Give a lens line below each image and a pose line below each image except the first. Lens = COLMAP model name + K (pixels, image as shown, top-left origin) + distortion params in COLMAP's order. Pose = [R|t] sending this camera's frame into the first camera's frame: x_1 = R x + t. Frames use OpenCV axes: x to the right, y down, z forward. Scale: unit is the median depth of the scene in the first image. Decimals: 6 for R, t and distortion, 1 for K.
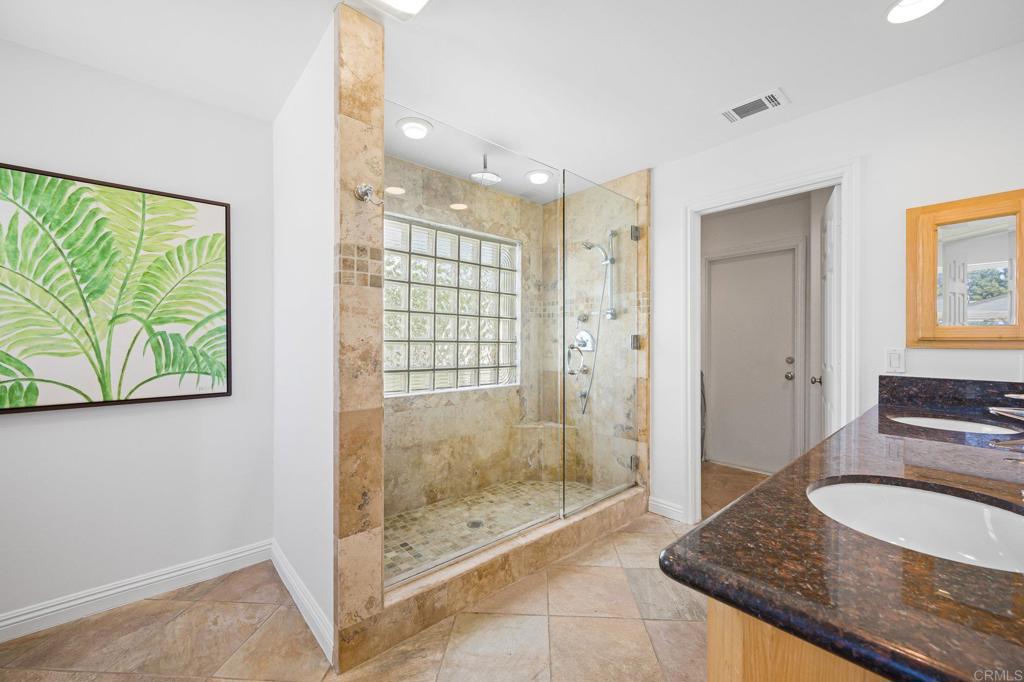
lens RADIAL K [[408.4, 0, 513.2], [0, 408.4, 342.1], [0, 0, 1]] dist [0.001194, 0.000174]
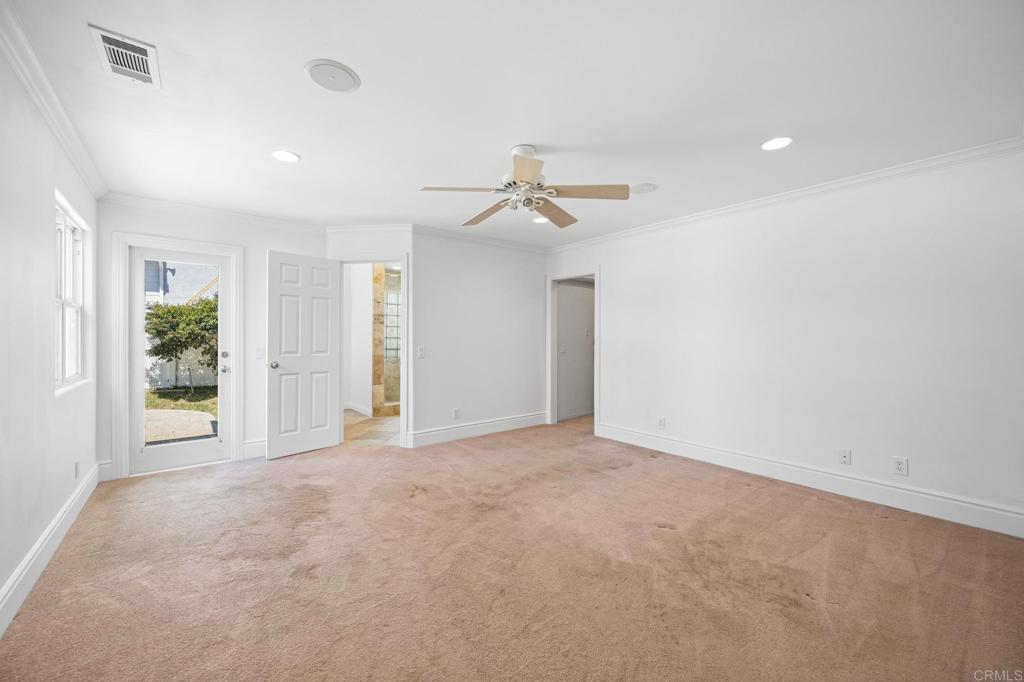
lens RADIAL K [[408.4, 0, 512.0], [0, 408.4, 339.2], [0, 0, 1]] dist [0.001194, 0.000174]
pose [[0.998549, 0.004473, -0.053659, 0.698621], [-0.004302, 0.999985, 0.003293, -0.003339], [0.053673, -0.003058, 0.998554, -1.782524]]
